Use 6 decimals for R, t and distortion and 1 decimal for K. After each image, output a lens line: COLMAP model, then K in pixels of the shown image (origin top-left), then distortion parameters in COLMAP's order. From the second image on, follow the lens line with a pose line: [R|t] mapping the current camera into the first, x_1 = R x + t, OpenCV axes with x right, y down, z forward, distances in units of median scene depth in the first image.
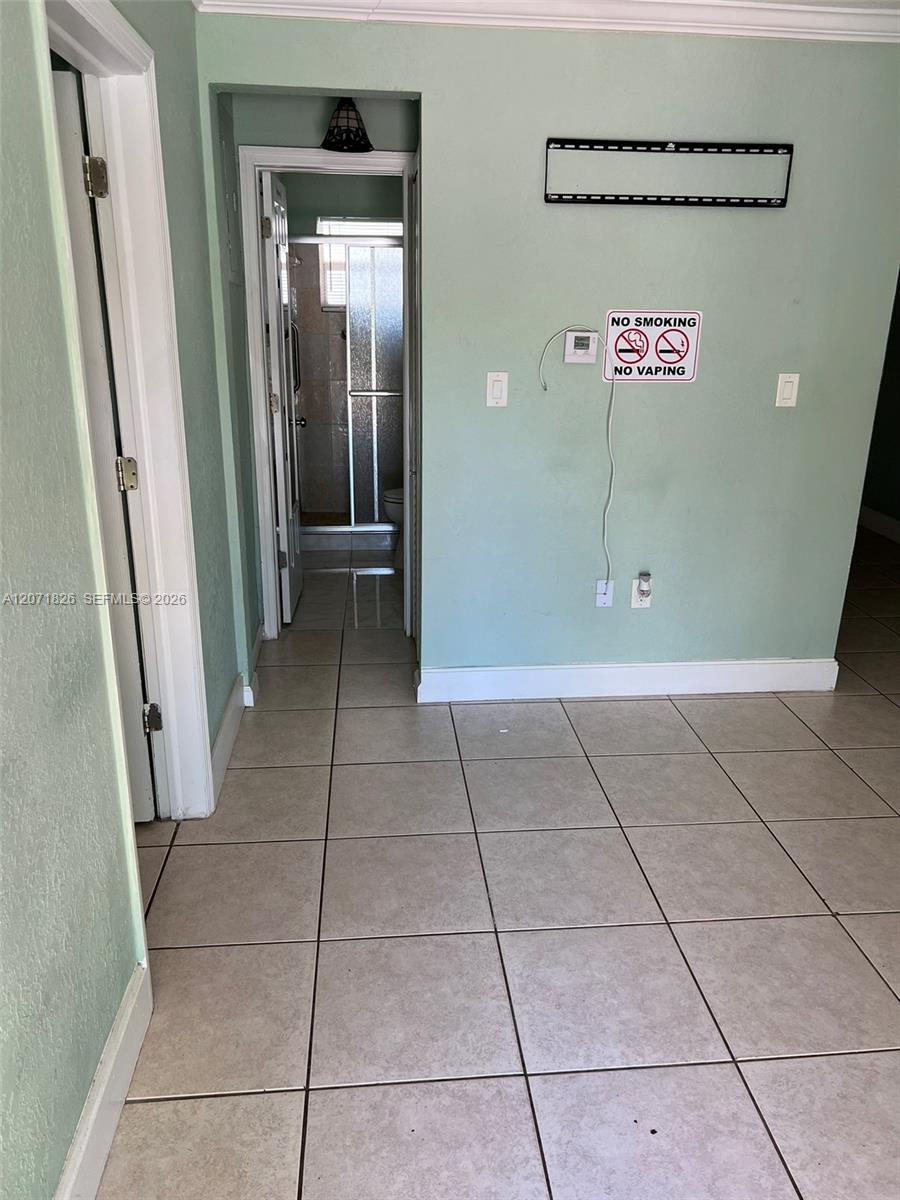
lens RADIAL K [[902.9, 0, 450.0], [0, 902.9, 600.0], [0, 0, 1]] dist [0.000247, -0.000017]
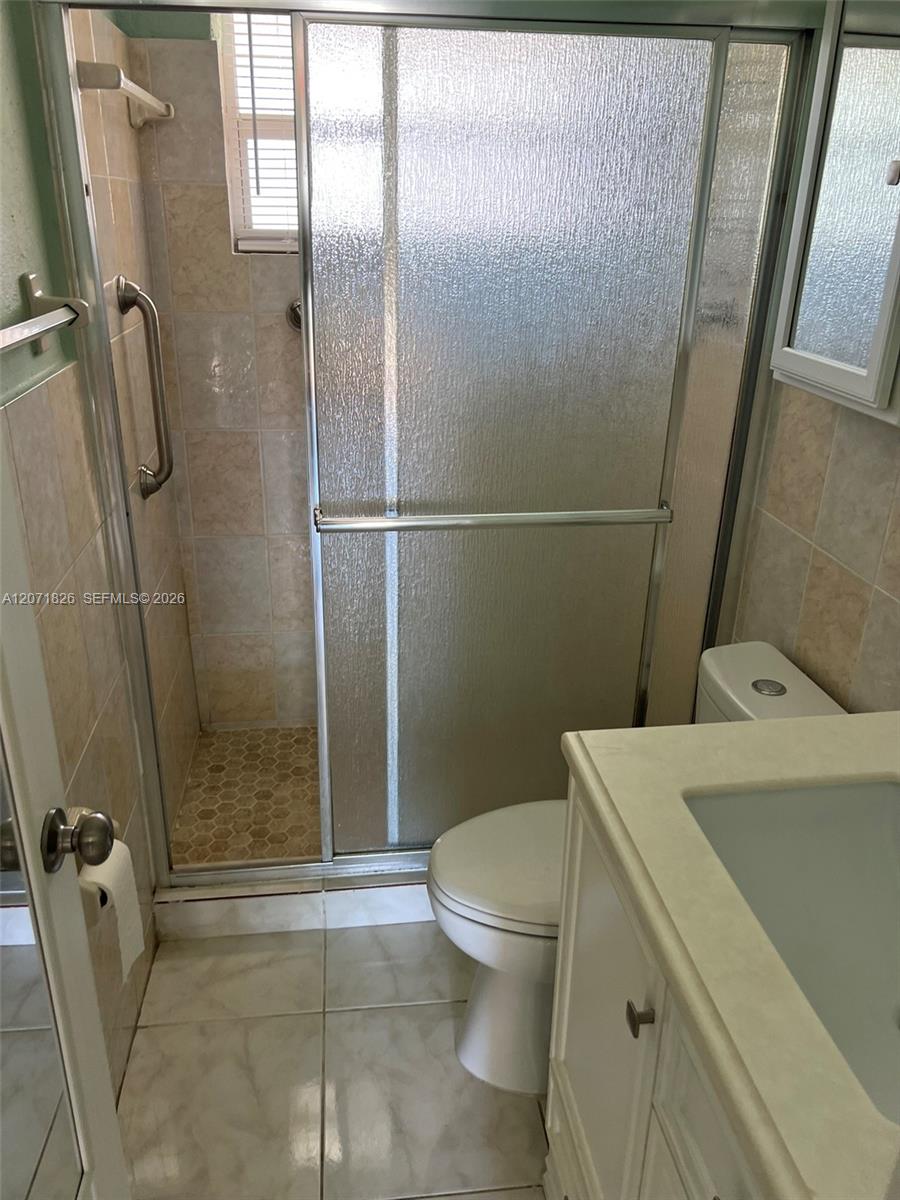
lens RADIAL K [[960.9, 0, 450.0], [0, 960.9, 600.0], [0, 0, 1]] dist [0.002436, 0.000783]
pose [[0.999154, -0.009579, 0.039994, -0.075388], [0.005879, 0.995776, 0.091626, -0.228297], [-0.040702, -0.091313, 0.994990, 0.631351]]
